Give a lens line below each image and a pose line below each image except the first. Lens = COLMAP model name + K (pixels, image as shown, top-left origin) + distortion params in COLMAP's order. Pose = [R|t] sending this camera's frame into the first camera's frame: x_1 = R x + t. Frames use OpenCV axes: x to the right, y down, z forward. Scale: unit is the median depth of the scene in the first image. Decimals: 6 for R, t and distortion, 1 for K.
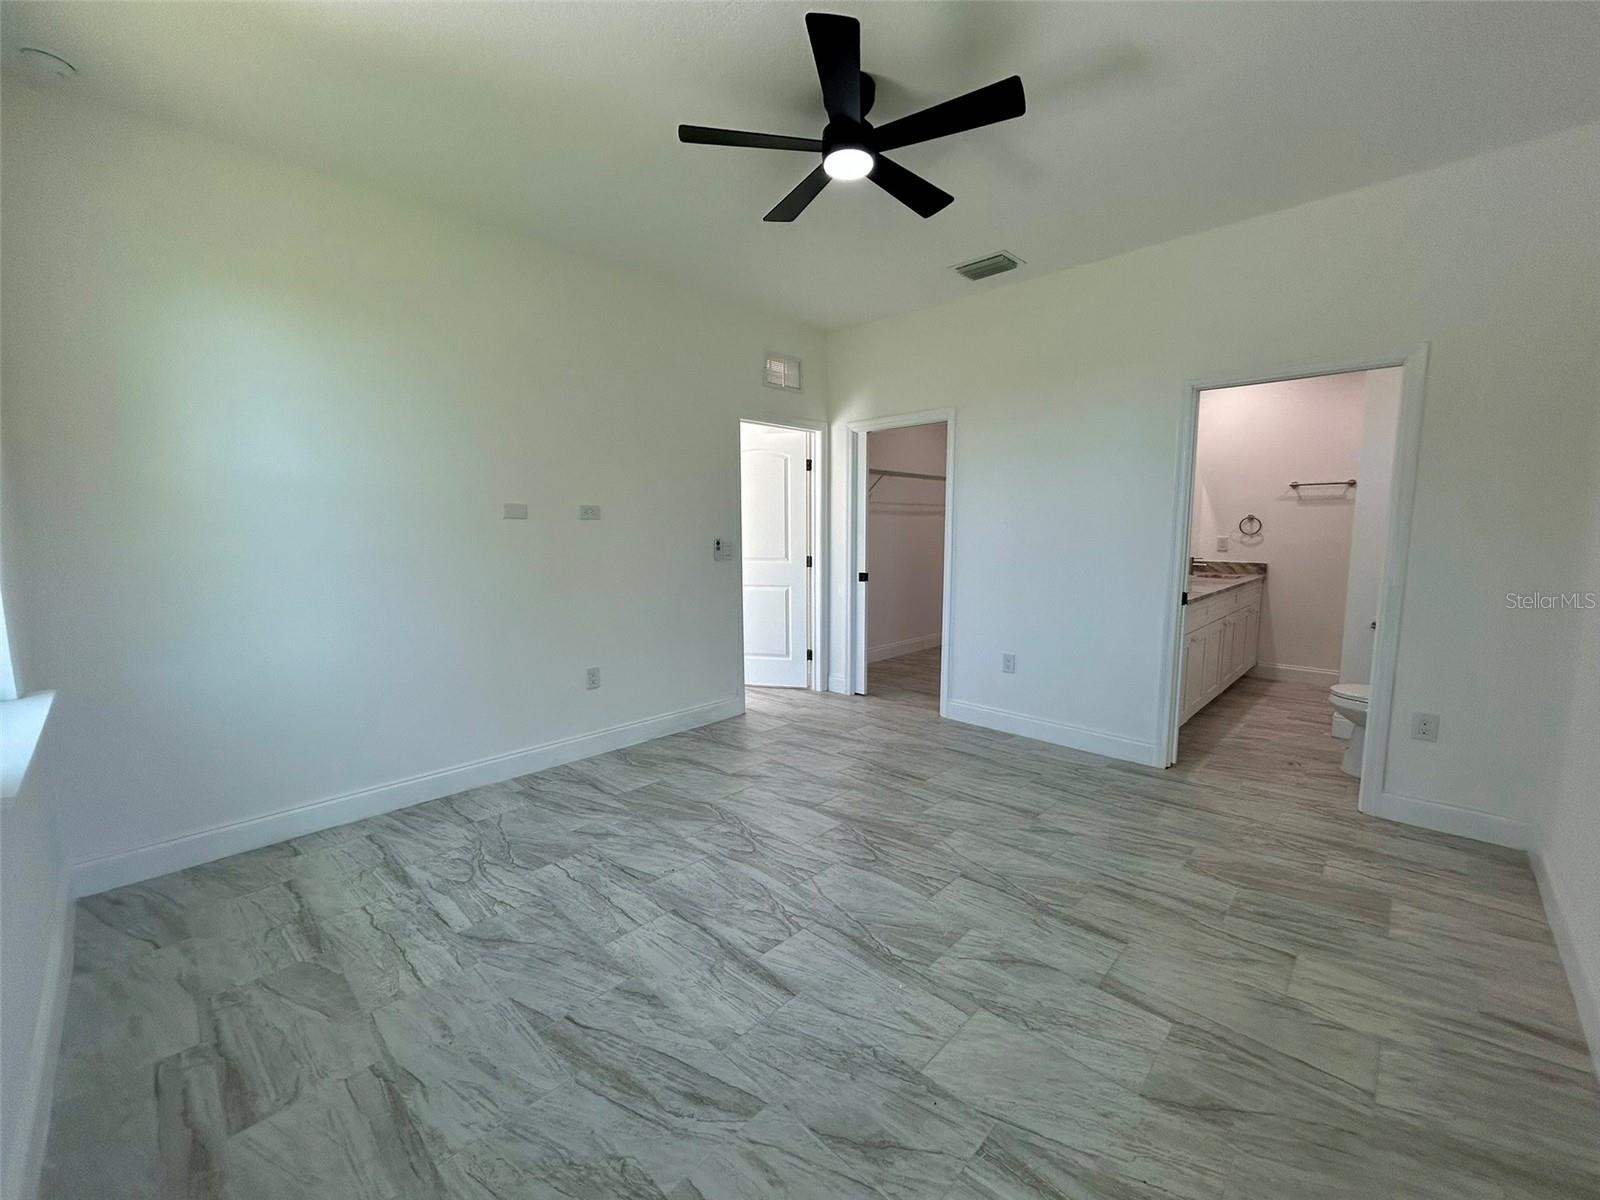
lens RADIAL K [[645.7, 0, 796.8], [0, 645.7, 594.7], [0, 0, 1]] dist [0.000445, -0.000774]
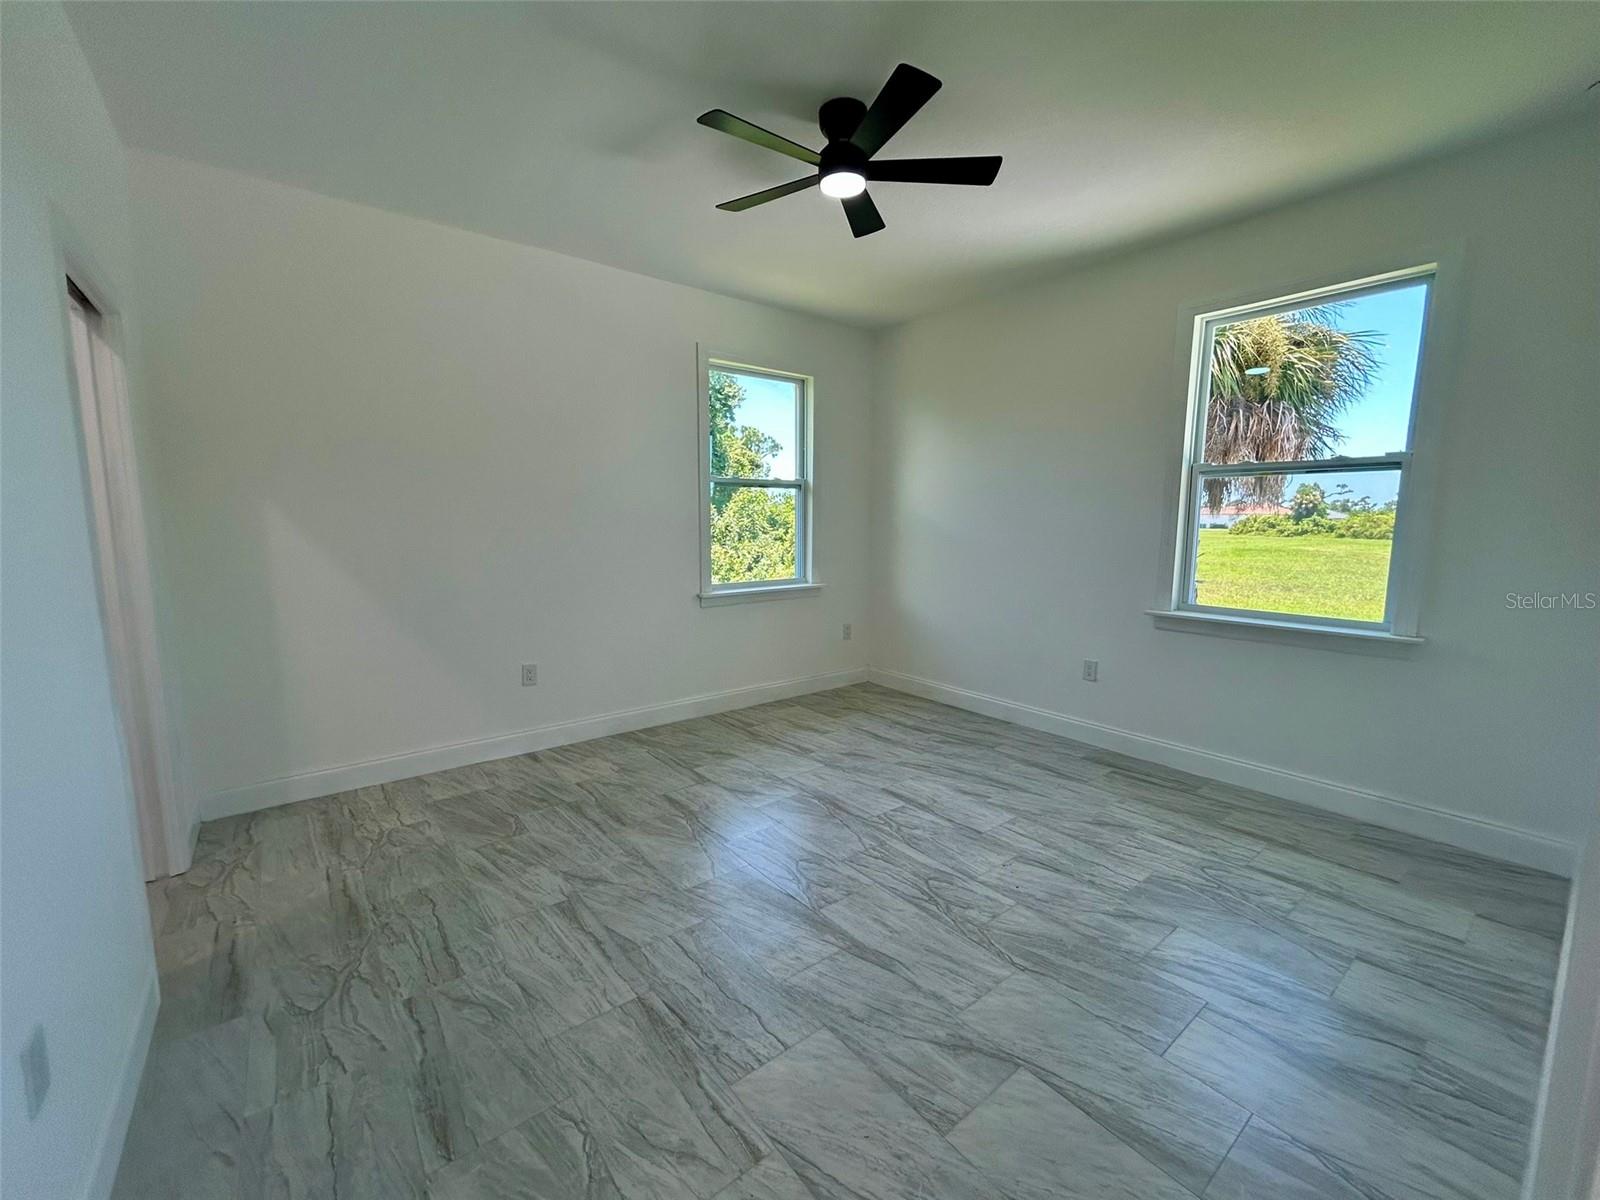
lens RADIAL K [[645.7, 0, 798.9], [0, 645.7, 603.4], [0, 0, 1]] dist [0.000445, -0.000774]
pose [[-0.991478, -0.016923, 0.129171, 0.001919], [0.014001, 0.971941, 0.234807, -0.227761], [-0.129520, 0.234615, -0.963421, 2.069406]]
